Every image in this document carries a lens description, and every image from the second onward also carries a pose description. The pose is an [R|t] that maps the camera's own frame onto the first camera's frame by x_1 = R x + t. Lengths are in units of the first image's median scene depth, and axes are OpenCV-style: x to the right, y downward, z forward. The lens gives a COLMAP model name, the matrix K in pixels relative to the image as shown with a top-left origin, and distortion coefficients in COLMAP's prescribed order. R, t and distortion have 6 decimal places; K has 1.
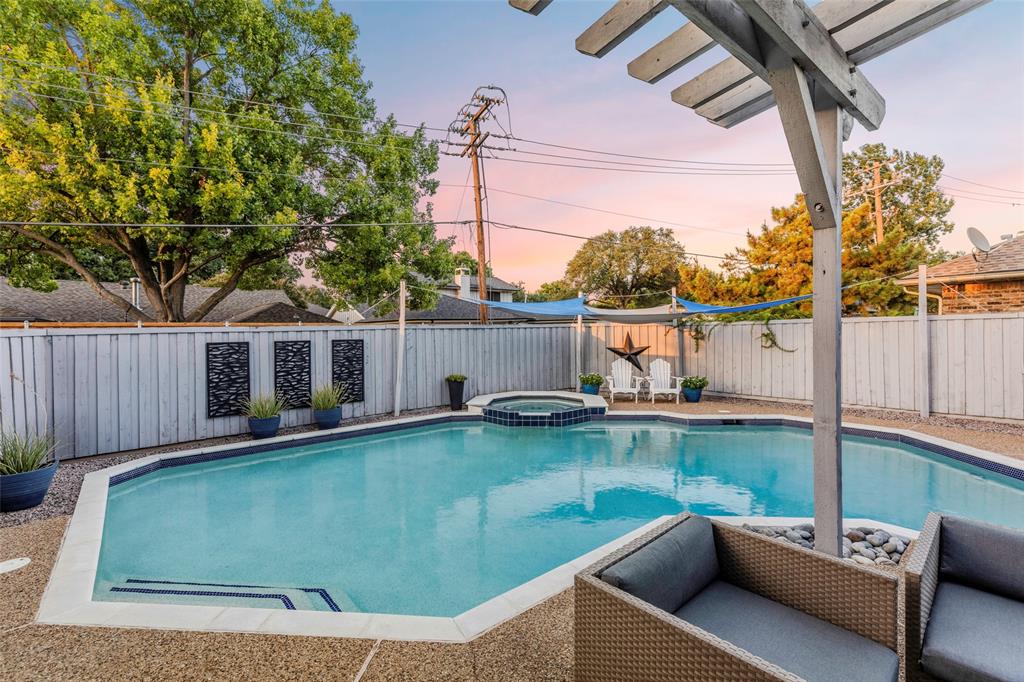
lens RADIAL K [[456.9, 0, 511.4], [0, 456.9, 334.3], [0, 0, 1]] dist [0.002052, 0.000020]
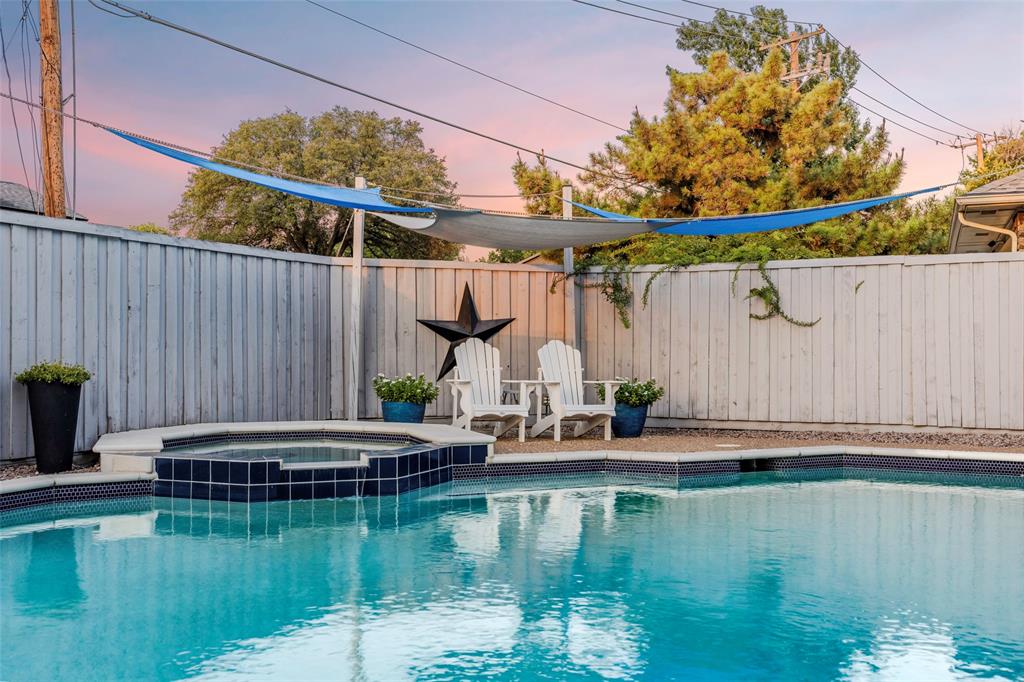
lens RADIAL K [[983.0, 0, 513.8], [0, 983.0, 344.8], [0, 0, 1]] dist [-0.004927, 0.000000]
pose [[0.892242, 0.016938, 0.451240, -0.116552], [-0.013853, 0.999853, -0.010139, 0.061339], [-0.451346, 0.002796, 0.892345, 0.174251]]
